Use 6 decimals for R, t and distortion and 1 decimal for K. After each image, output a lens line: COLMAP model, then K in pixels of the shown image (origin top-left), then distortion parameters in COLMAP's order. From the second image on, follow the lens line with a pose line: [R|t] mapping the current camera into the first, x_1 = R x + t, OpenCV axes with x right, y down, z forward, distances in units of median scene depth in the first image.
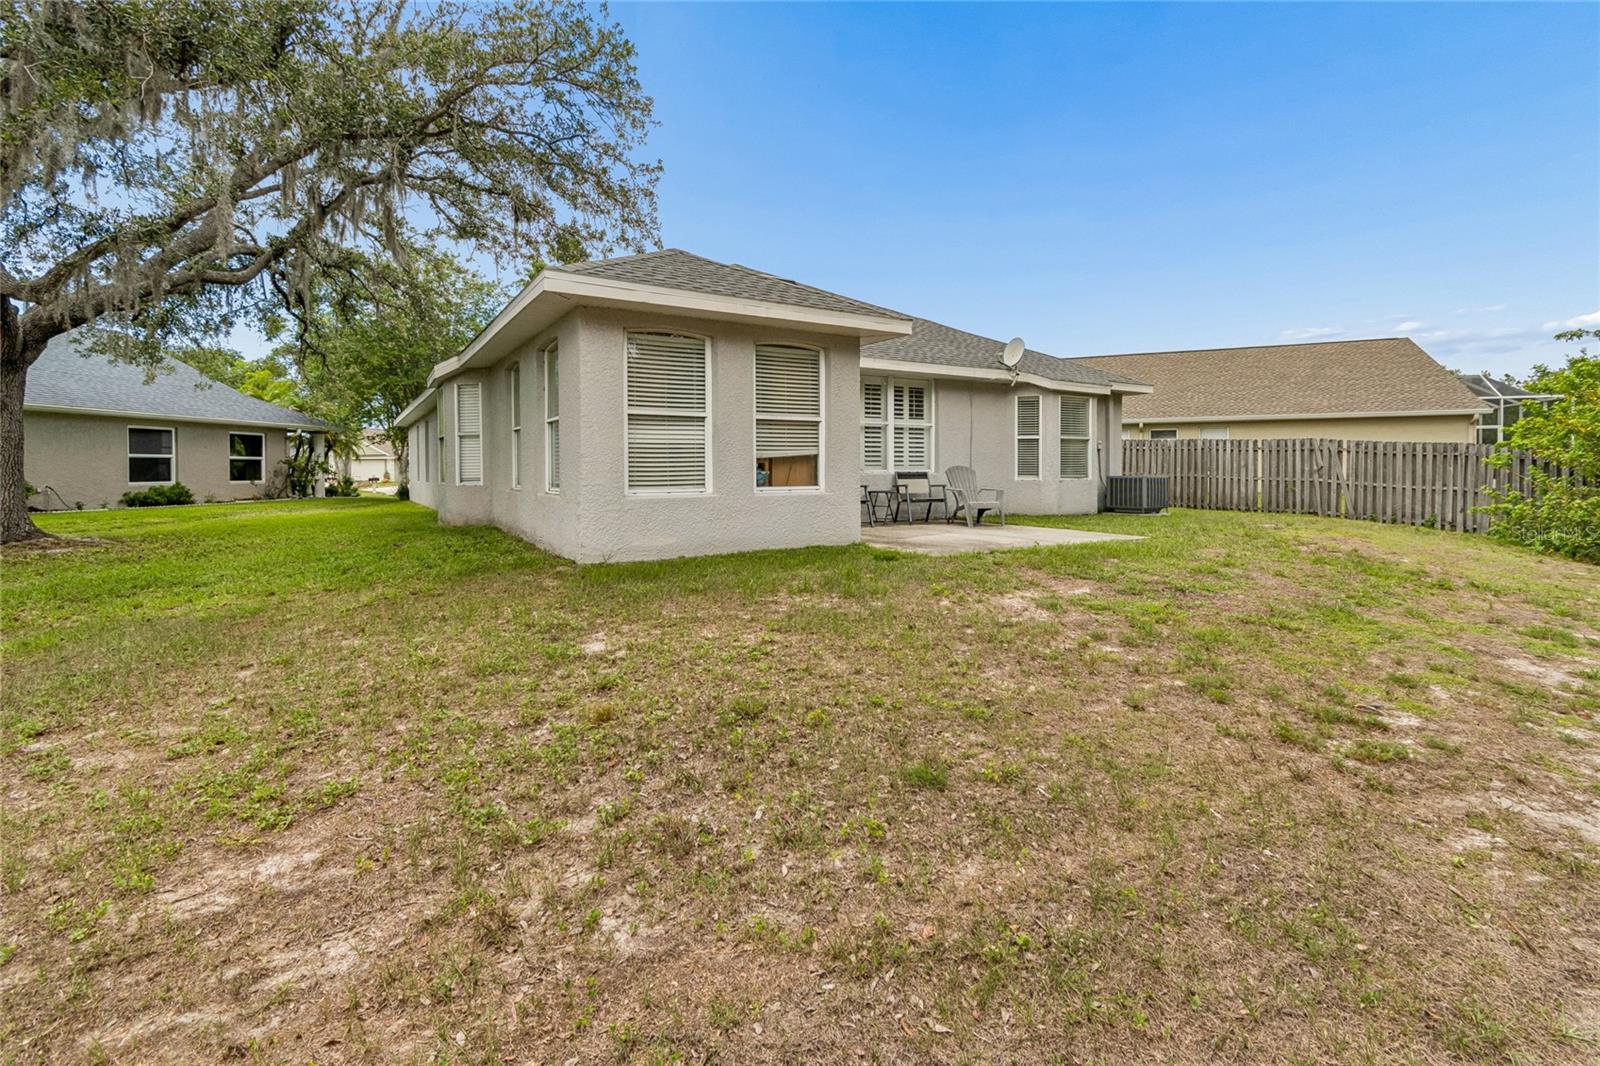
lens RADIAL K [[664.6, 0, 798.3], [0, 664.6, 480.6], [0, 0, 1]] dist [0.000681, 0.000064]
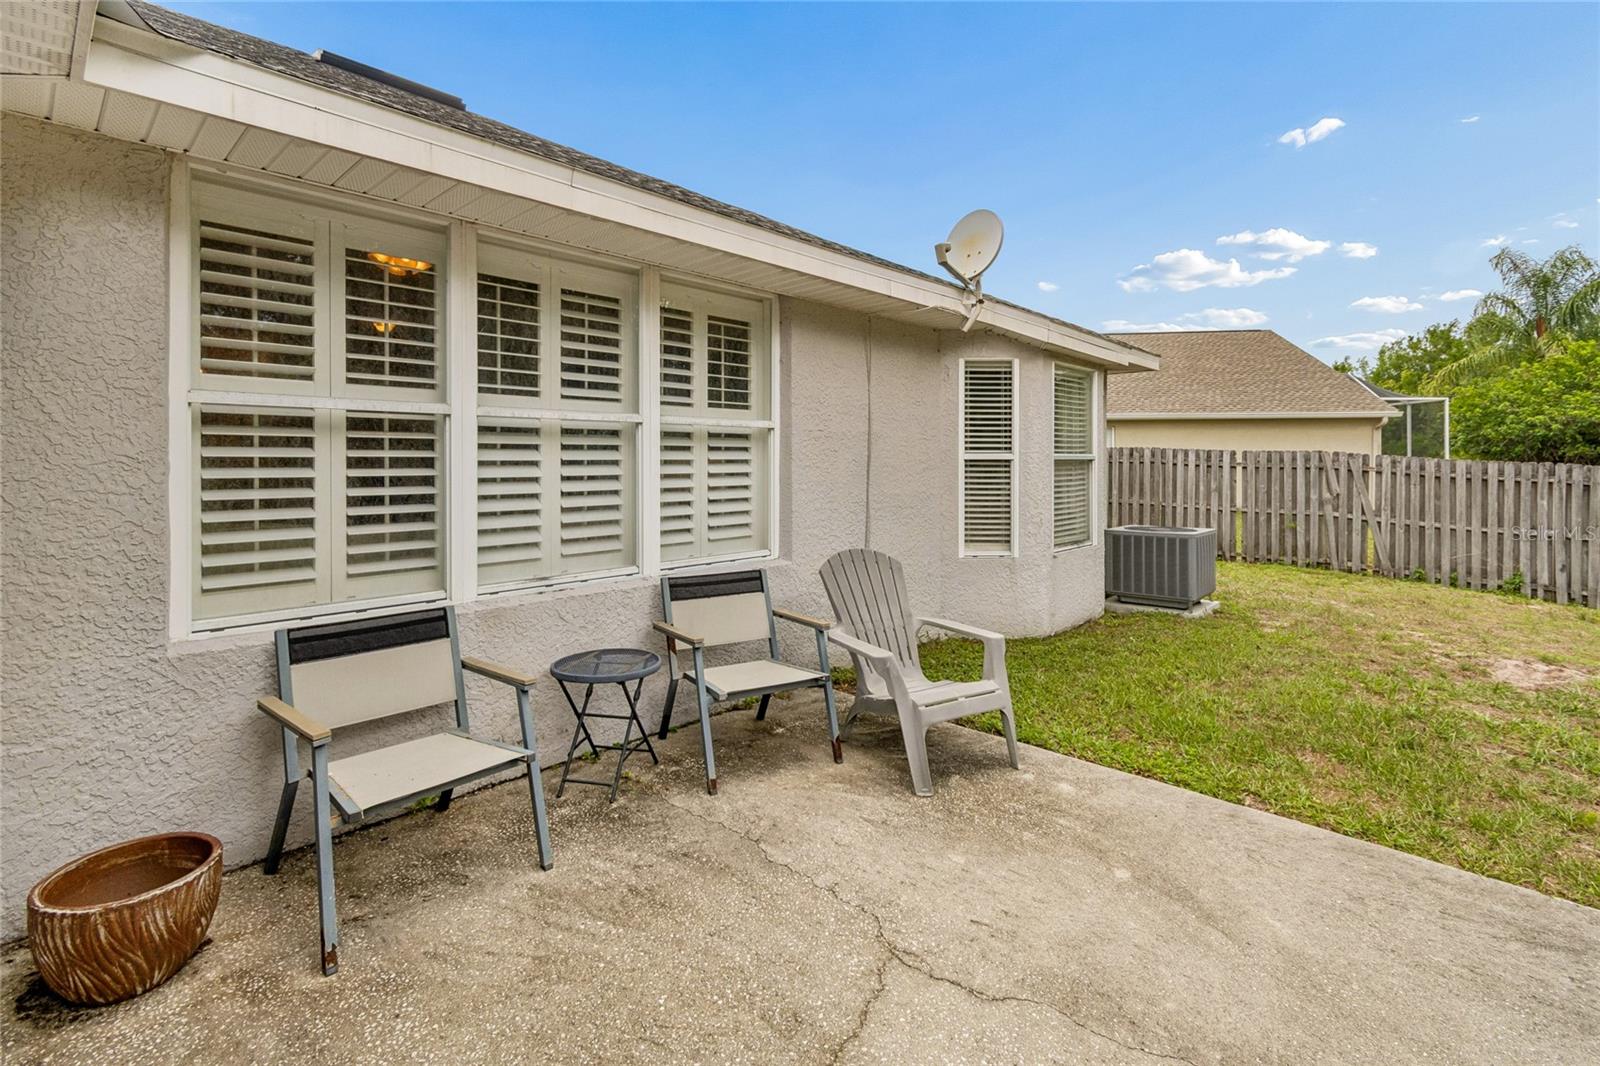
lens RADIAL K [[714.3, 0, 796.2], [0, 714.3, 465.7], [0, 0, 1]] dist [-0.001640, -0.000835]
pose [[0.963687, 0.000493, 0.267035, 0.090055], [0.002818, 0.999924, -0.012016, -0.046426], [-0.267021, 0.012333, 0.963612, 0.508717]]
